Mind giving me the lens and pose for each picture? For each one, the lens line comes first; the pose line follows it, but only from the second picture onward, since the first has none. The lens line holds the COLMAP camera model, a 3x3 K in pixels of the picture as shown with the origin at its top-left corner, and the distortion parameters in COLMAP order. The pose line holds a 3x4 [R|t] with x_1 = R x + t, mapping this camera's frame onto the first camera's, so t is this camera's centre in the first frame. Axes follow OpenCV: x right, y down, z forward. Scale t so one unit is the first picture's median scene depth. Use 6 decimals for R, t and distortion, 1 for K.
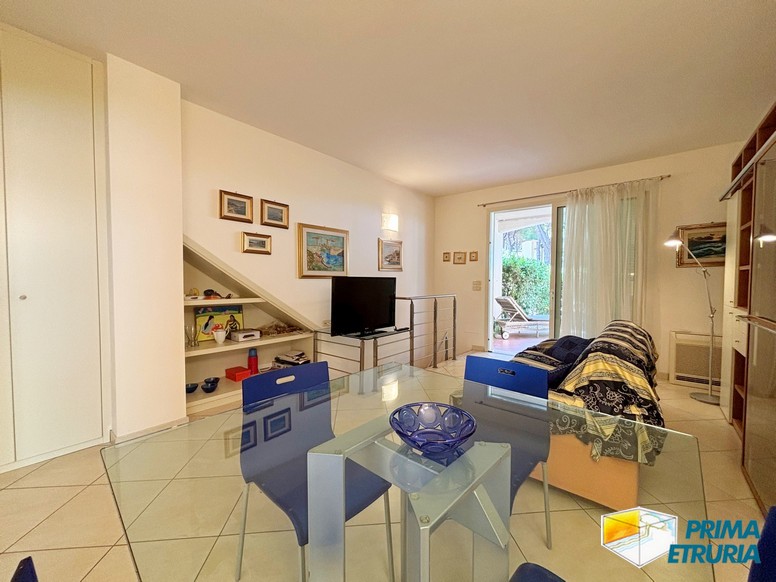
lens RADIAL K [[310.1, 0, 388.0], [0, 310.1, 291.0], [0, 0, 1]] dist [-0.000551, -0.000173]
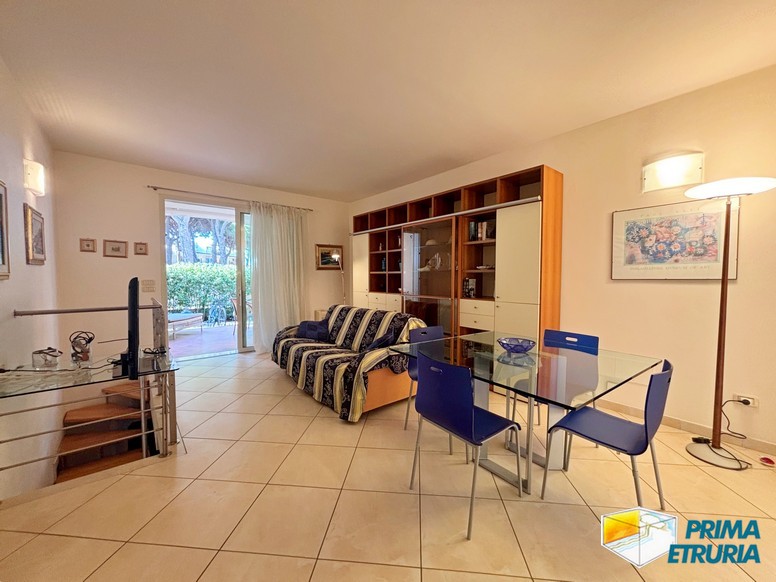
lens RADIAL K [[310.1, 0, 388.0], [0, 310.1, 291.0], [0, 0, 1]] dist [-0.000551, -0.000173]
pose [[0.193787, -0.050596, 0.979738, -0.437405], [0.034189, 0.998411, 0.044798, -0.021166], [-0.980448, 0.024815, 0.195209, 0.269742]]
